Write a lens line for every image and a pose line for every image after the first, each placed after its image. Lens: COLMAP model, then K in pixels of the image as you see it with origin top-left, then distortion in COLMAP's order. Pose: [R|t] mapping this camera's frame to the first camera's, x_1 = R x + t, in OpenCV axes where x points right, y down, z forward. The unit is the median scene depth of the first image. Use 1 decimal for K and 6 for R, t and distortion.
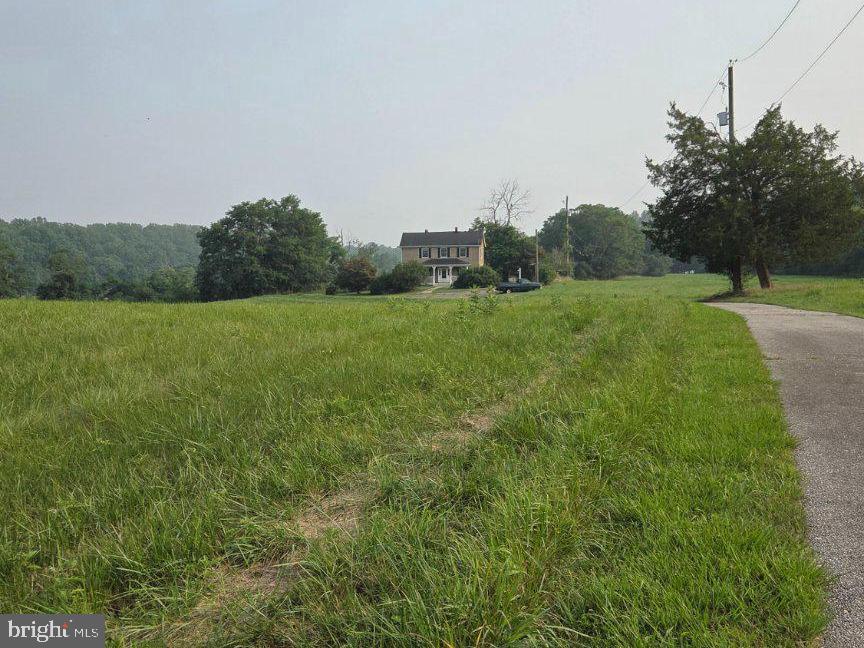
lens RADIAL K [[581.2, 0, 432.0], [0, 581.2, 324.0], [0, 0, 1]] dist [0.002415, 0.000451]
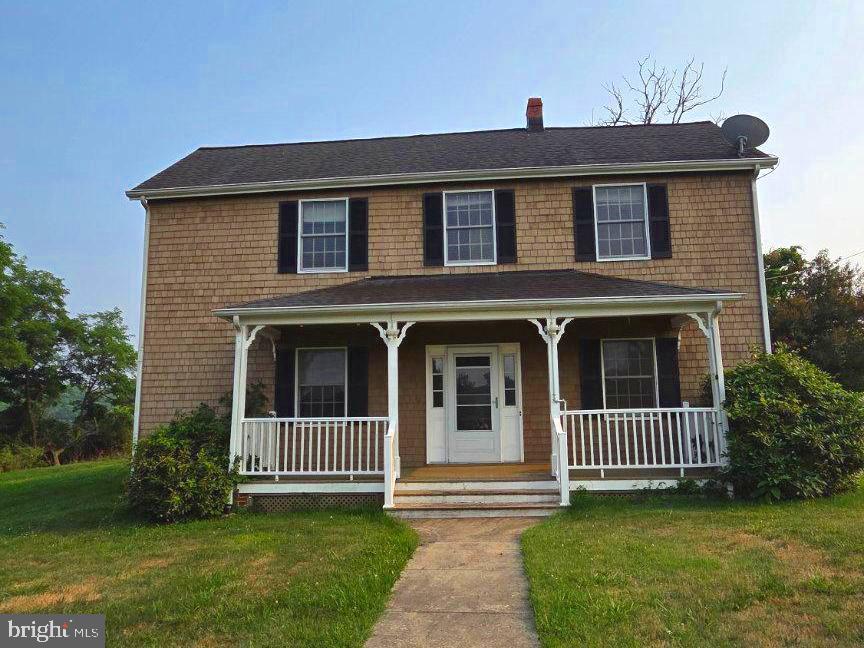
lens RADIAL K [[581.5, 0, 432.0], [0, 581.5, 324.0], [0, 0, 1]] dist [-0.077859, 0.000452]
pose [[0.995765, 0.007915, 0.091592, 0.000552], [0.016091, 0.965901, -0.258410, -0.066948], [-0.090514, 0.258789, 0.961684, 0.847360]]
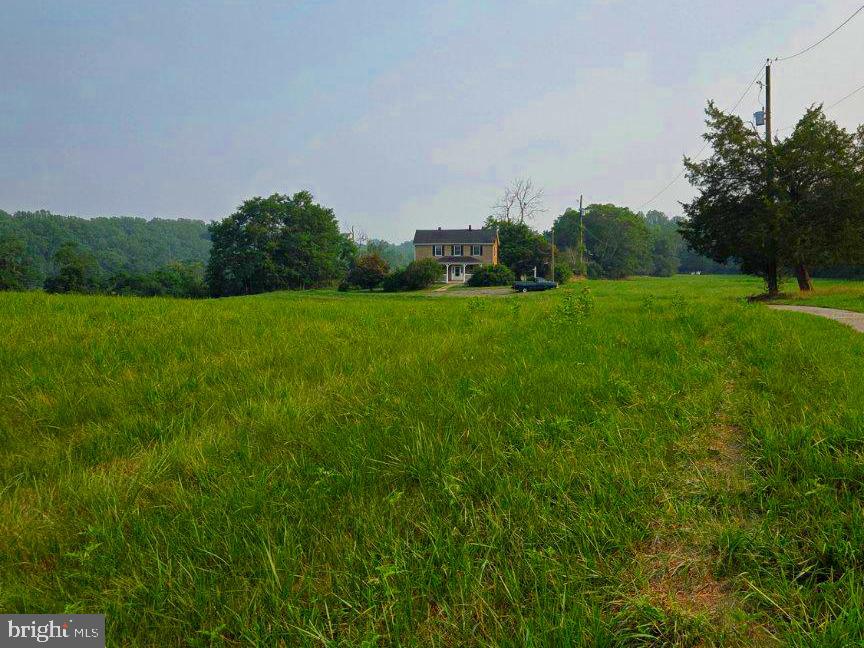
lens RADIAL K [[576.5, 0, 432.0], [0, 576.5, 324.0], [0, 0, 1]] dist [0.000973, -0.000114]
pose [[0.999915, 0.011113, 0.006806, -0.027421], [-0.011145, 0.999927, 0.004759, -0.000997], [-0.006752, -0.004834, 0.999966, 0.011120]]
